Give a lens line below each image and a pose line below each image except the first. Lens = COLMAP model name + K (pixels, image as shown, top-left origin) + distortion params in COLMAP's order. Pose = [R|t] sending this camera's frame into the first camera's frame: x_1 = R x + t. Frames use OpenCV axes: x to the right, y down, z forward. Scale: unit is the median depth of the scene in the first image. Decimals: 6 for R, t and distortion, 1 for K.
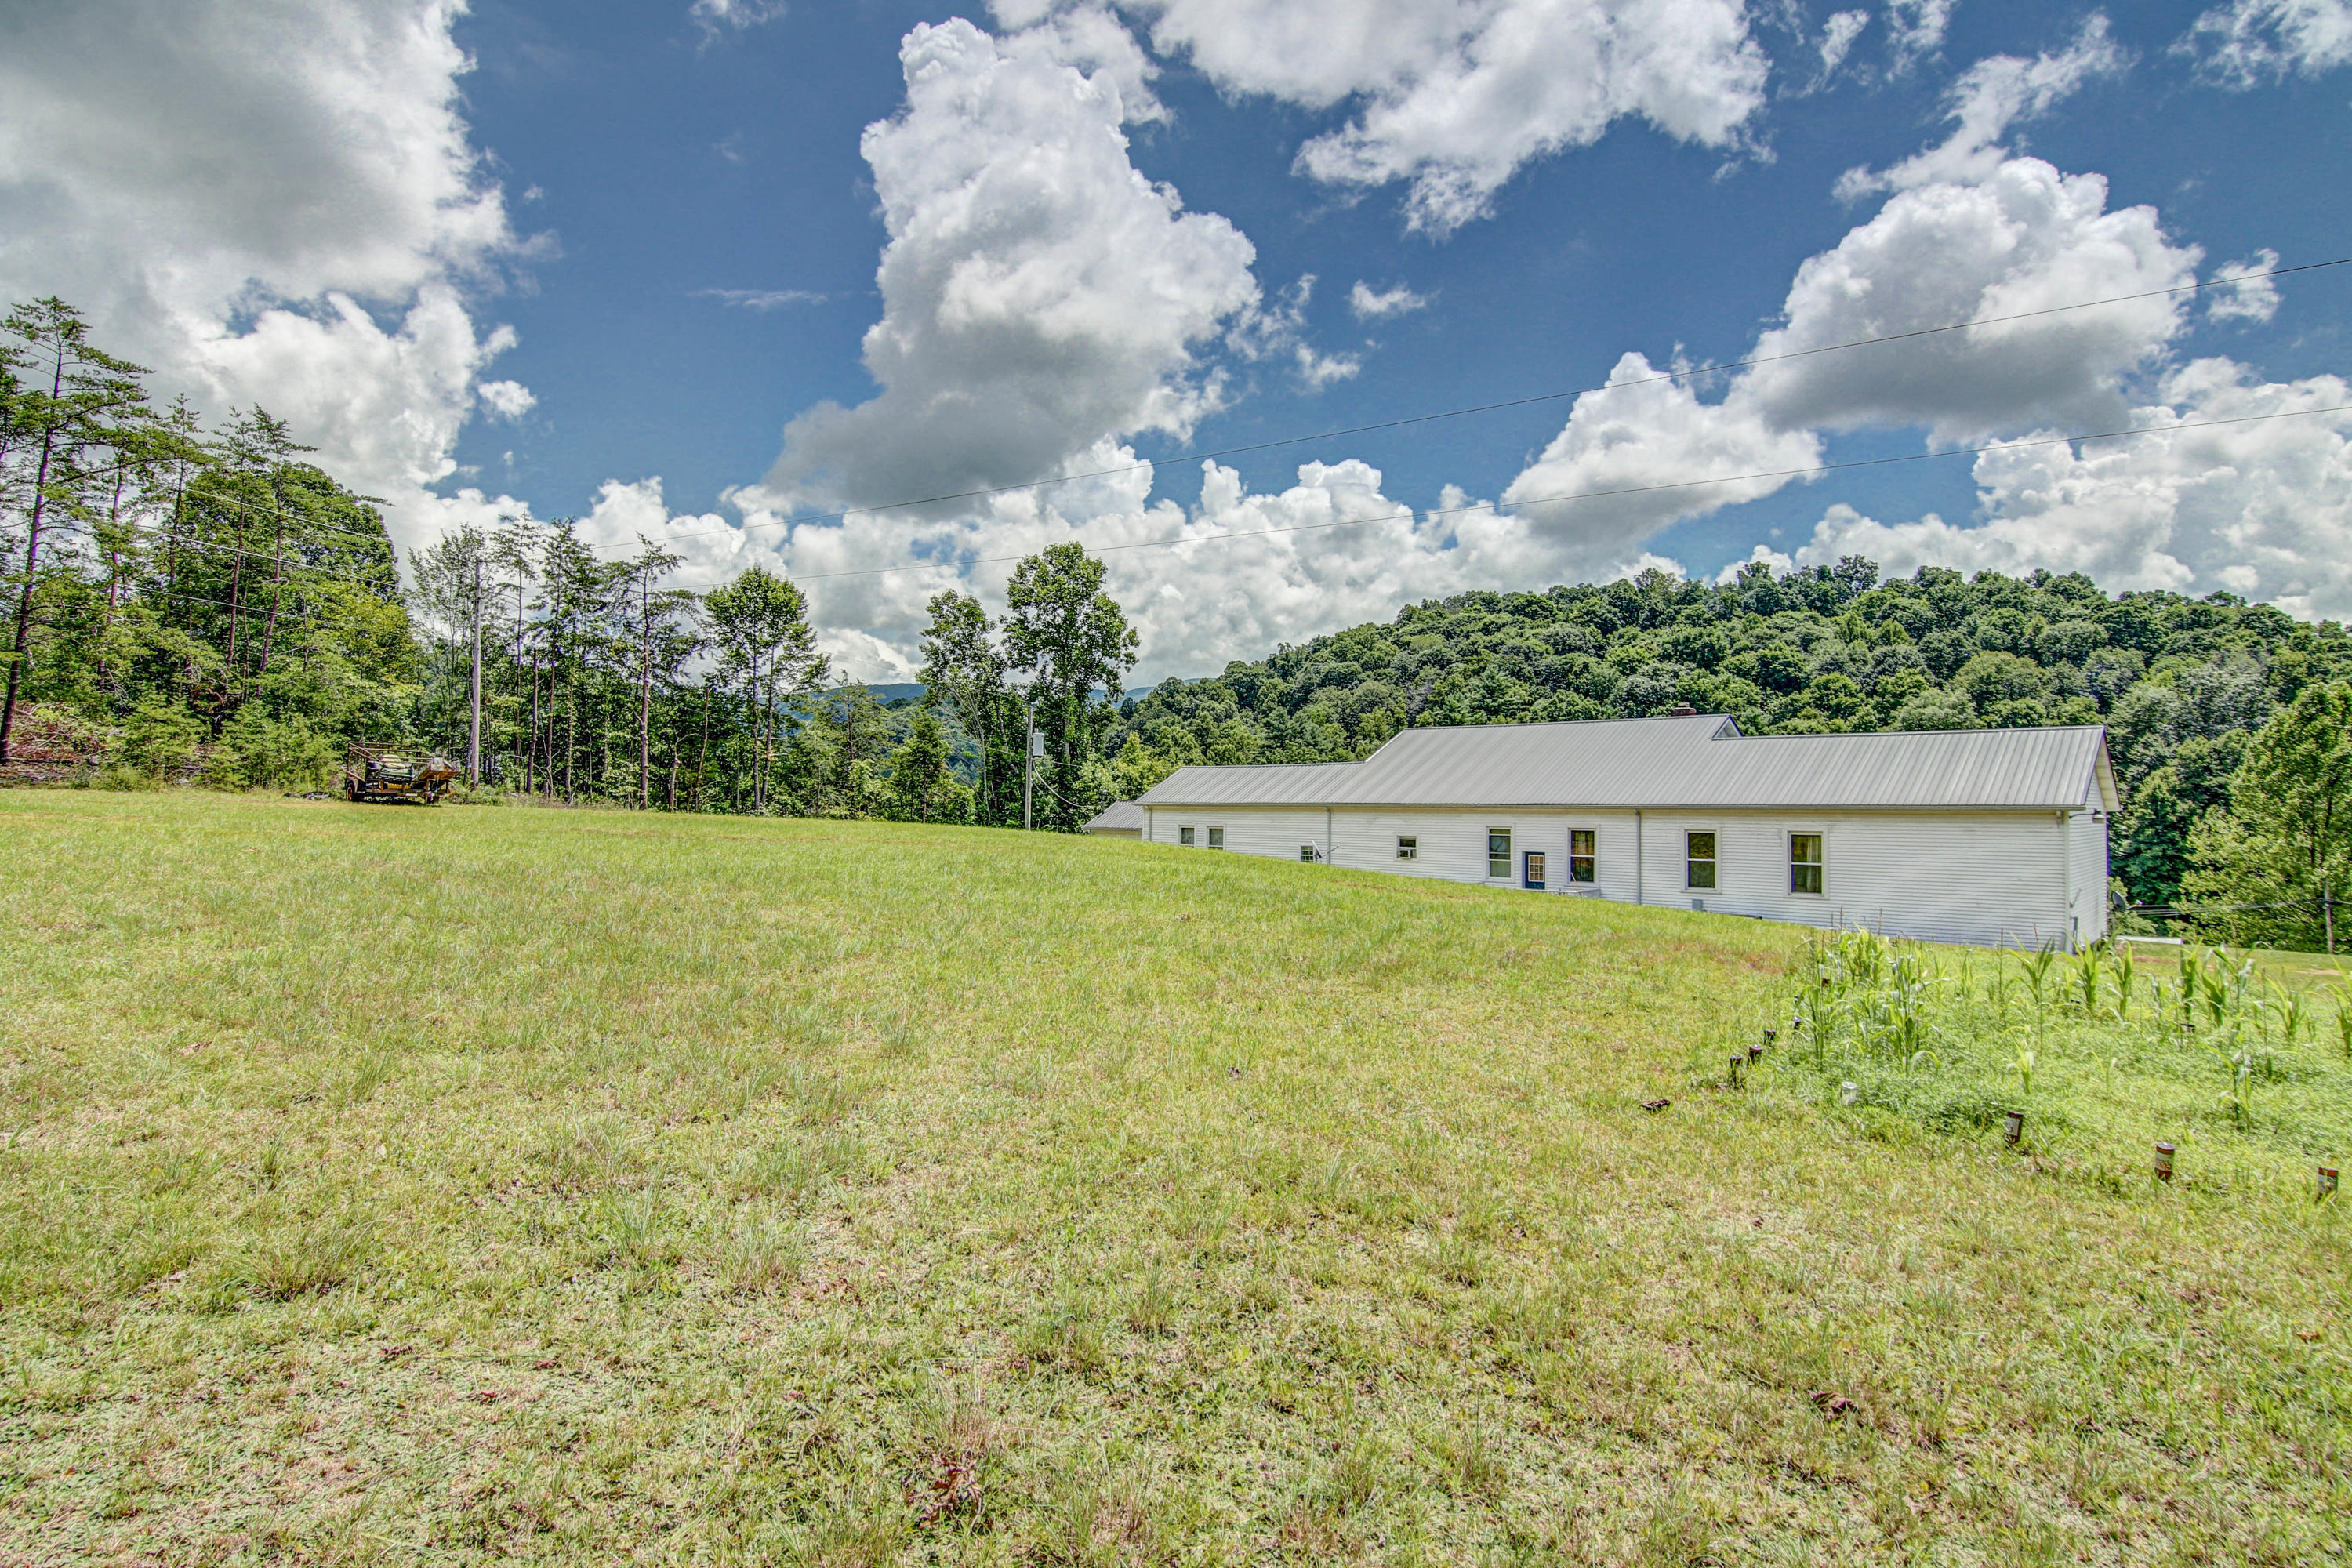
lens RADIAL K [[1193.6, 0, 1171.3], [0, 1193.6, 785.9], [0, 0, 1]] dist [-0.012374, -0.004074]
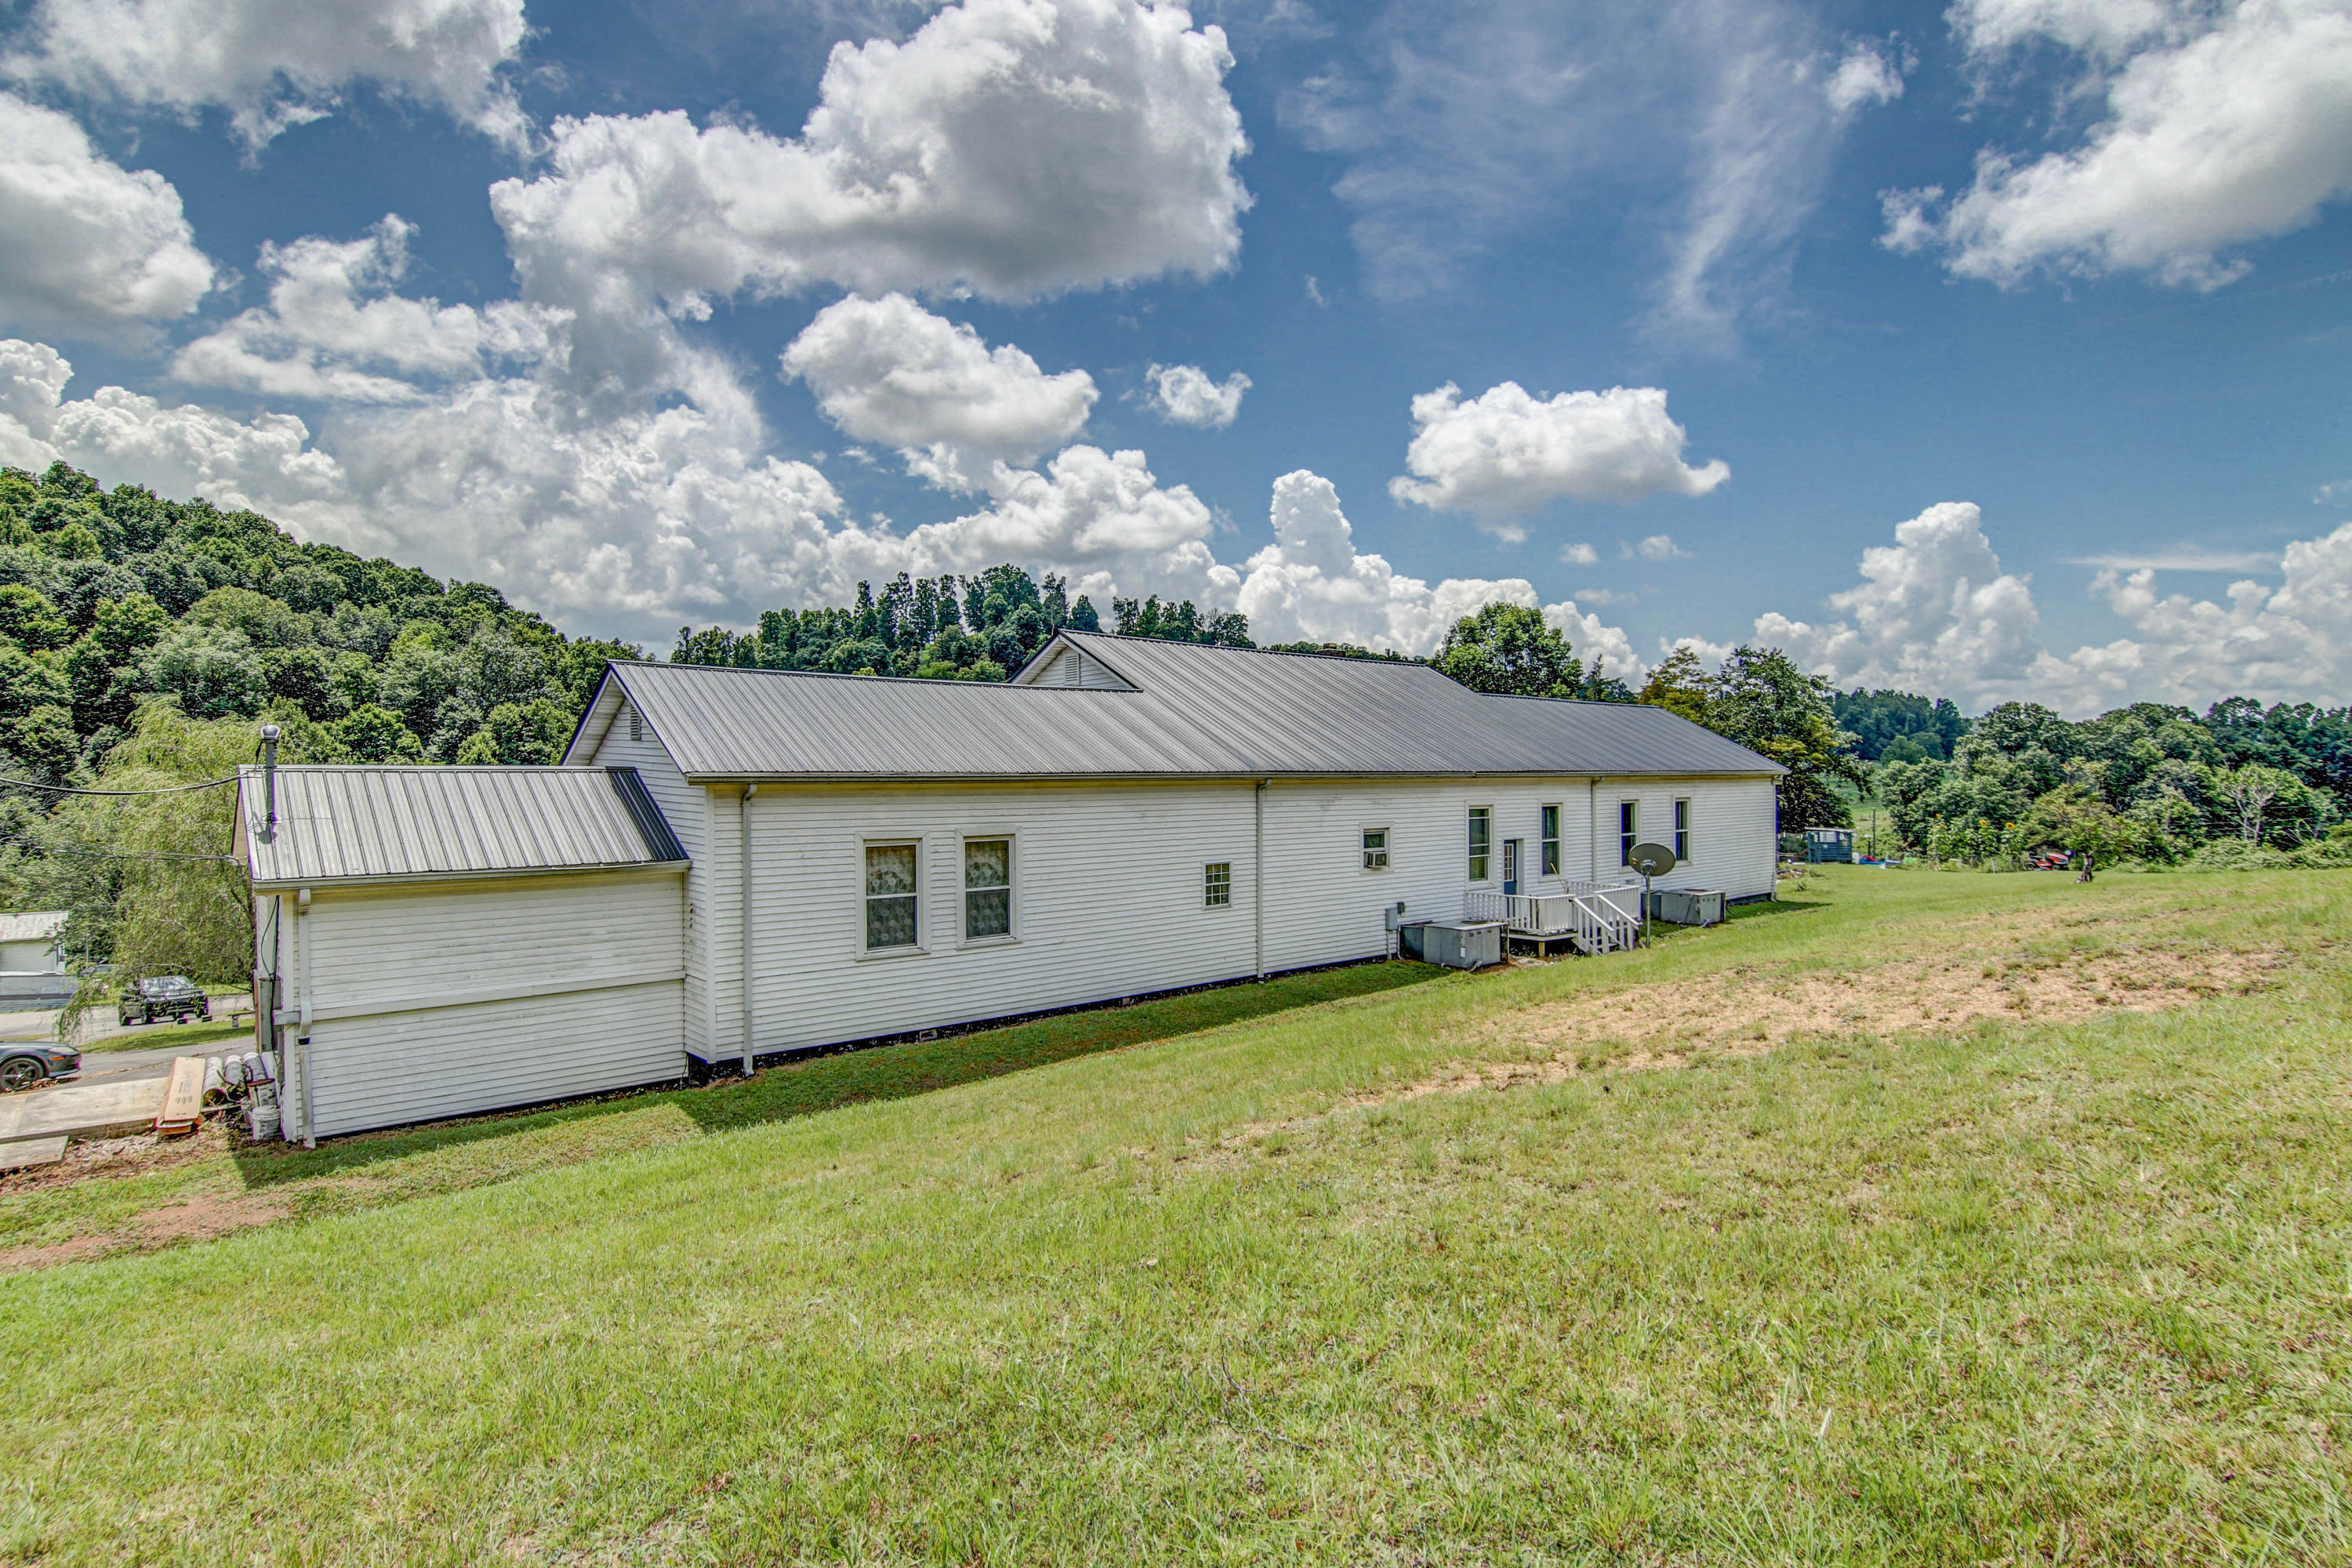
lens RADIAL K [[1193.6, 0, 1185.4], [0, 1193.6, 784.2], [0, 0, 1]] dist [-0.012374, -0.004074]
pose [[0.076530, -0.015339, 0.996949, -0.372404], [-0.013591, 0.999773, 0.016426, 0.012877], [-0.996975, -0.014806, 0.076305, 1.045953]]
